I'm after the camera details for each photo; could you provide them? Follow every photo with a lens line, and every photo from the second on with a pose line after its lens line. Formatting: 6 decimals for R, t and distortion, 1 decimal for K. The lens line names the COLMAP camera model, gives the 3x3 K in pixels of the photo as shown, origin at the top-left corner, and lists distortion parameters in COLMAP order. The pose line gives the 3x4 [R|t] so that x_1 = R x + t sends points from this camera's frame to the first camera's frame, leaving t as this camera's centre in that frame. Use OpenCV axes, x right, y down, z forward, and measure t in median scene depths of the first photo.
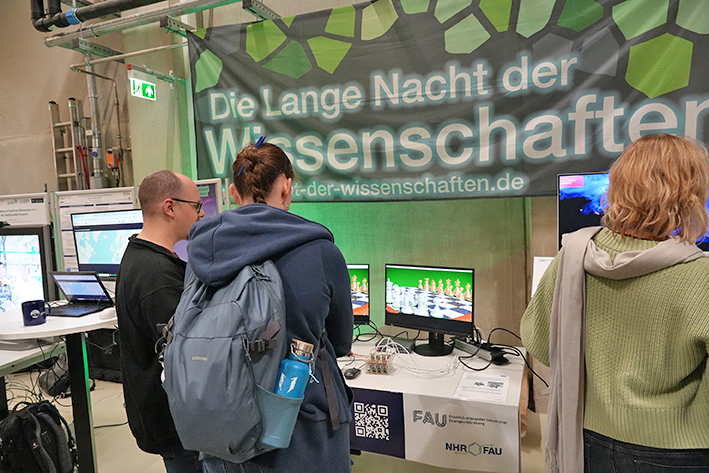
lens RADIAL K [[474.7, 0, 354.5], [0, 474.7, 236.5], [0, 0, 1]] dist [-0.008063, 0.006595]
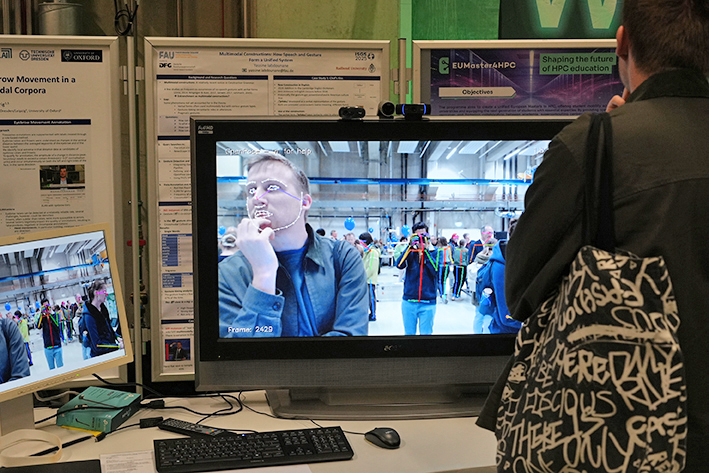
lens RADIAL K [[990.3, 0, 354.5], [0, 990.3, 236.5], [0, 0, 1]] dist [-0.165466, 1.411155]
pose [[0.878885, -0.017350, 0.476718, -1.050882], [-0.006848, 0.998776, 0.048976, 0.034217], [-0.476985, -0.046309, 0.877691, 0.242350]]
